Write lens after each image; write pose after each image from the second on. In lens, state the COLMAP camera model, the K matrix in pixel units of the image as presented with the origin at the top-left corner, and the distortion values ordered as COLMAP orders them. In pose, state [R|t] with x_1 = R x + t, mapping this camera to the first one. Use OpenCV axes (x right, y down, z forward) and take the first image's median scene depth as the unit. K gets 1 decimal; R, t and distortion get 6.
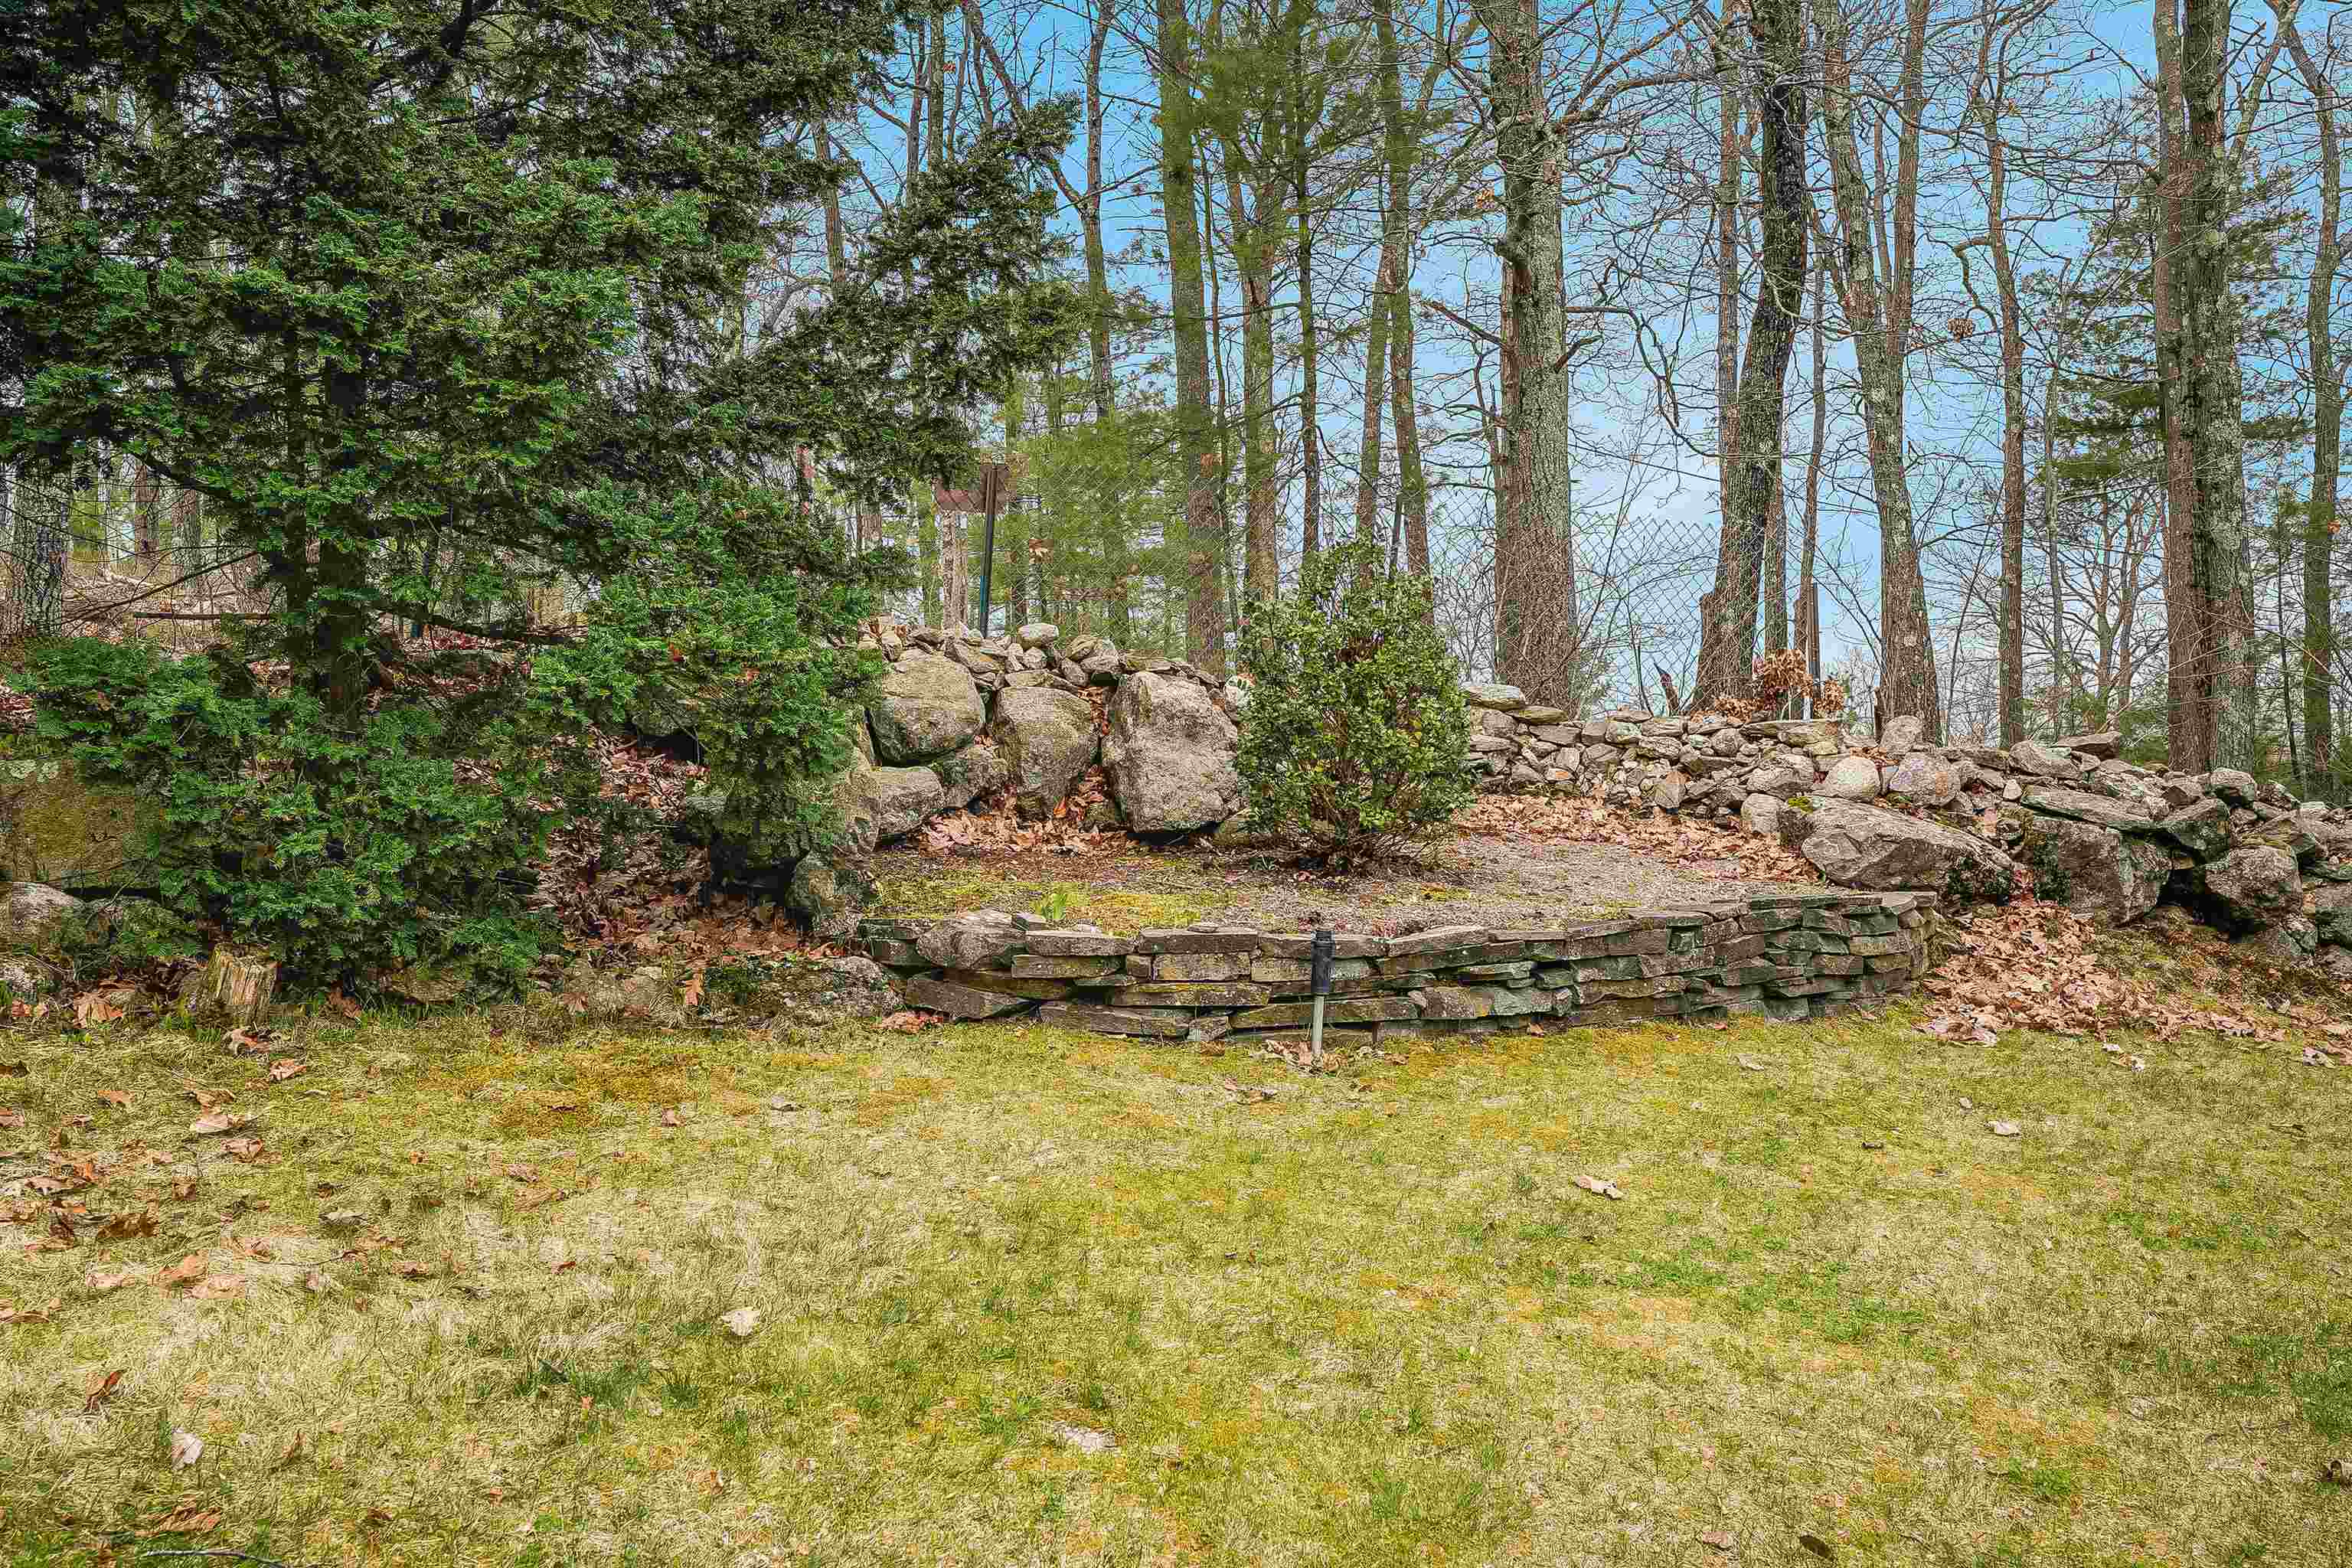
lens RADIAL K [[2030.1, 0, 1176.0], [0, 2030.1, 784.0], [0, 0, 1]] dist [0.003431, 0.001146]
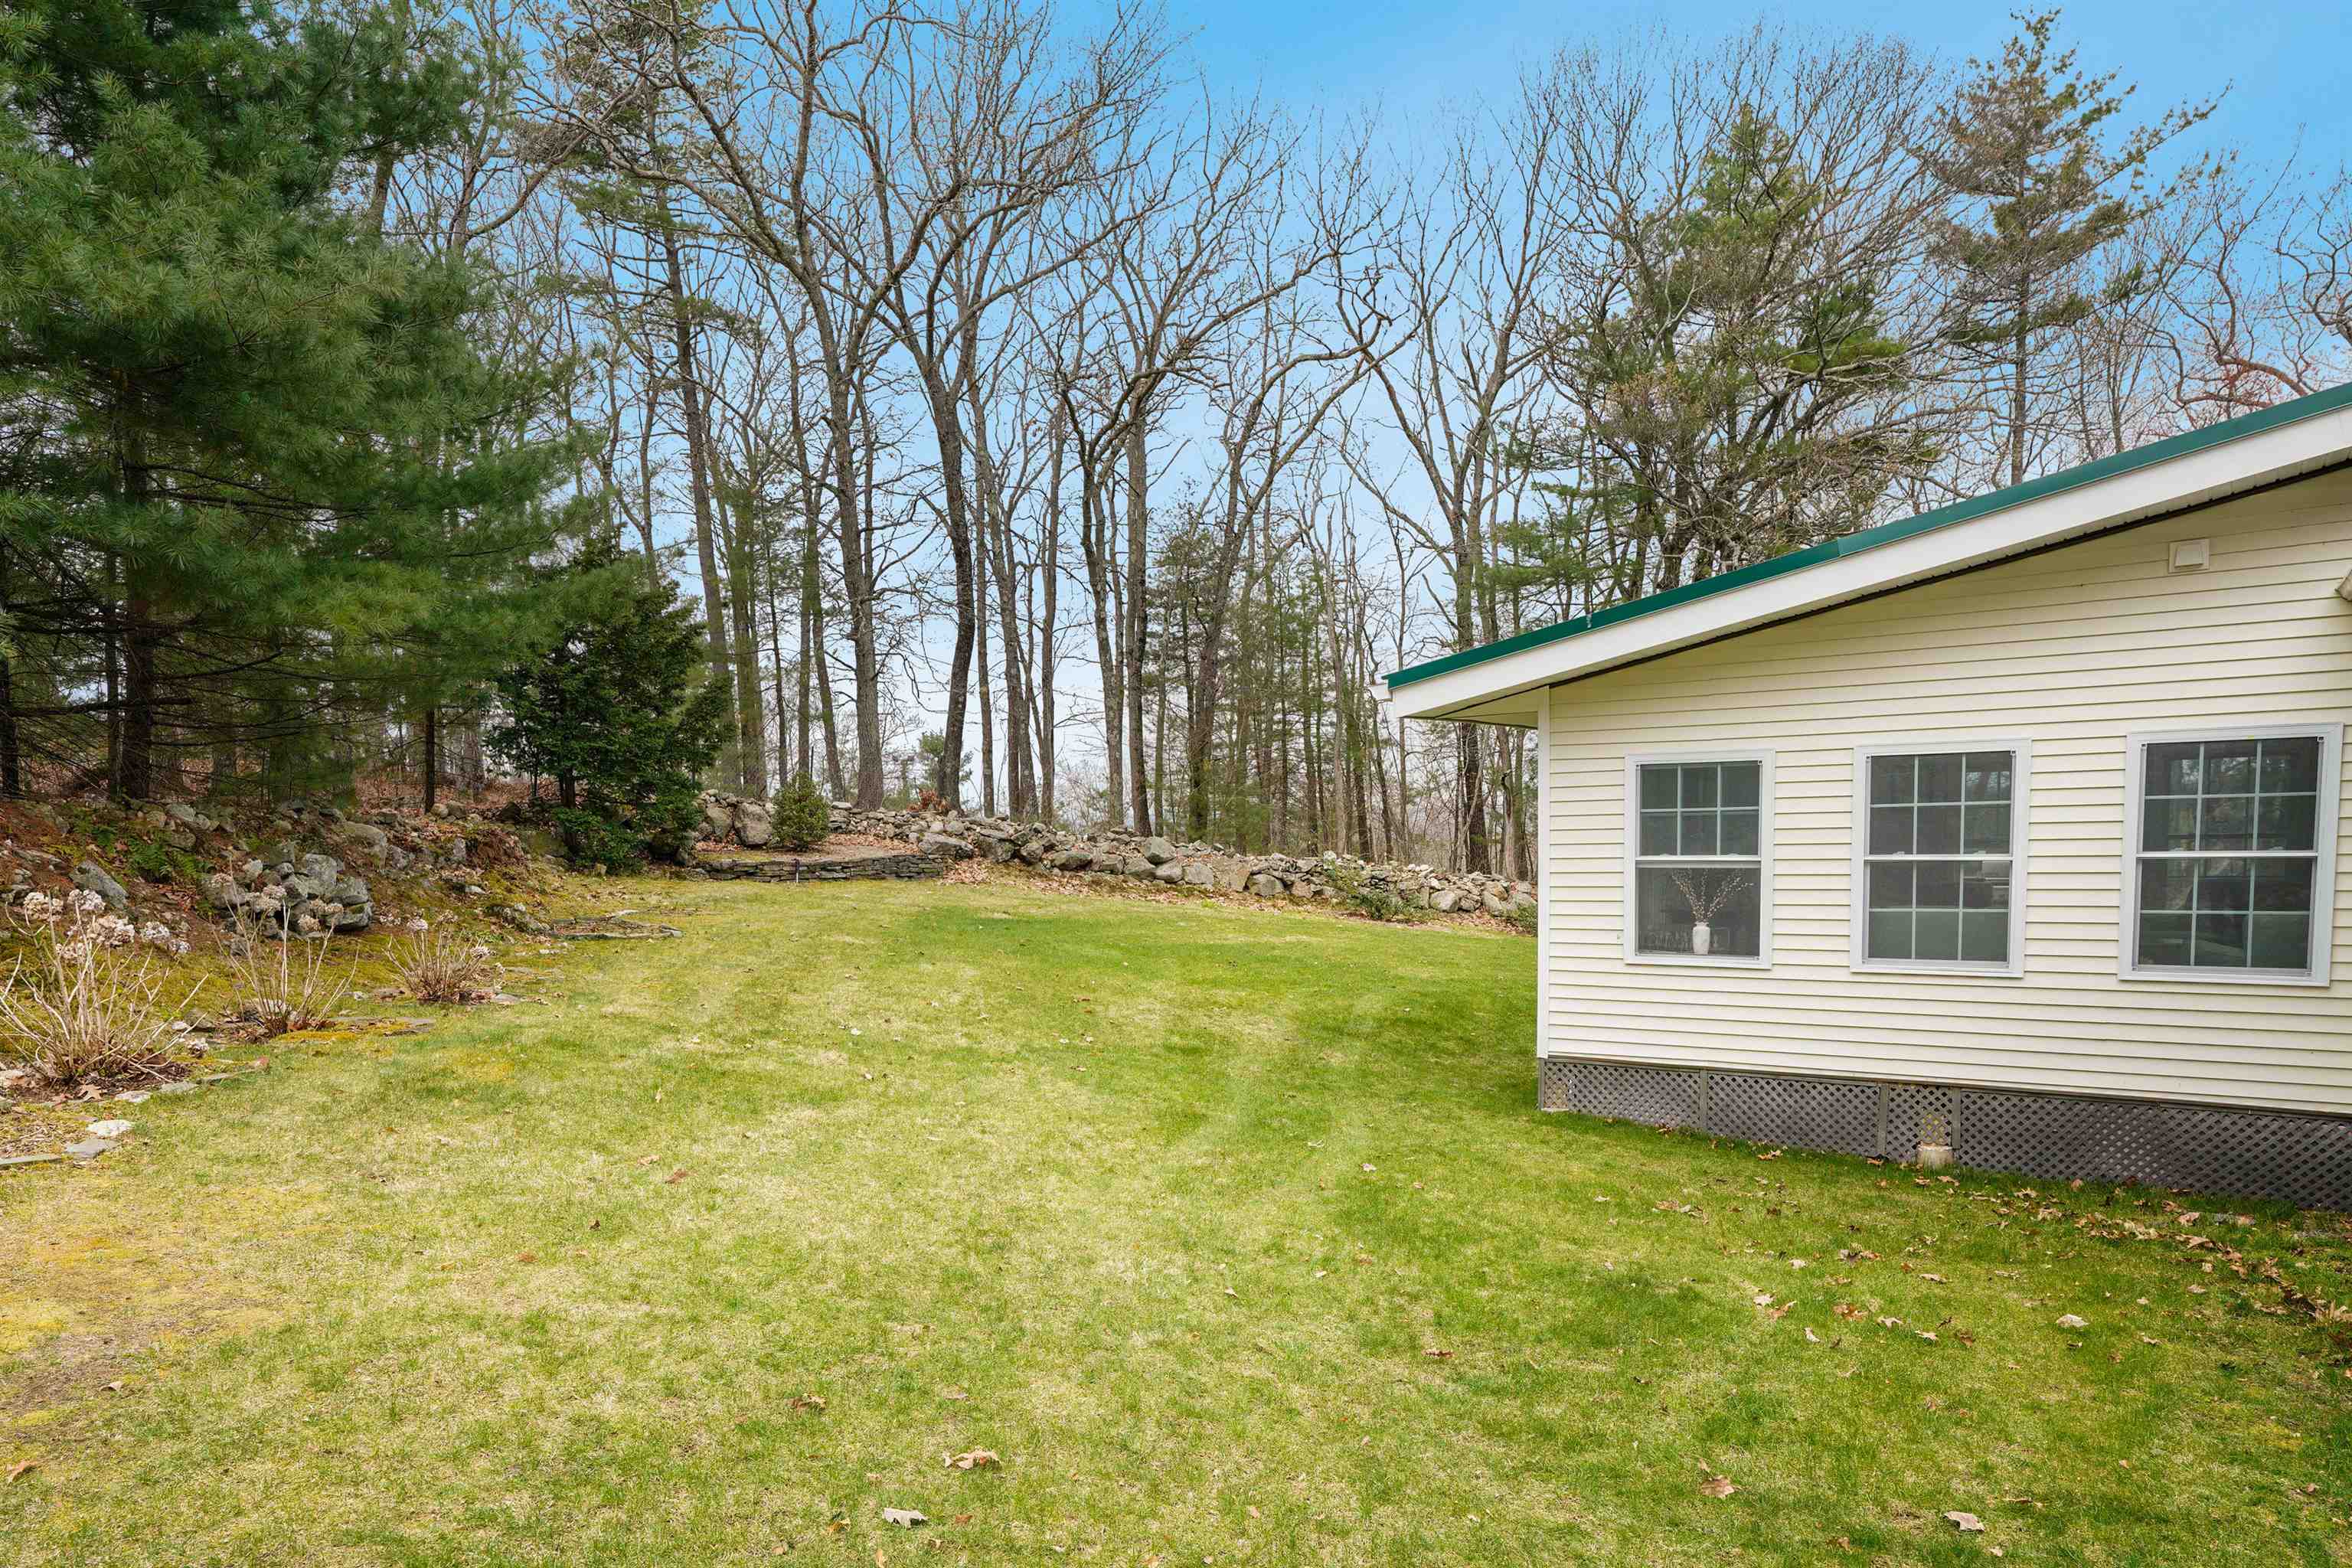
lens RADIAL K [[1476.6, 0, 1176.0], [0, 1476.6, 784.0], [0, 0, 1]] dist [0.001198, 0.000353]
pose [[0.941577, -0.009888, 0.336652, -0.191107], [0.021929, 0.999248, -0.031983, 0.015118], [-0.336083, 0.037497, 0.941086, -1.922166]]
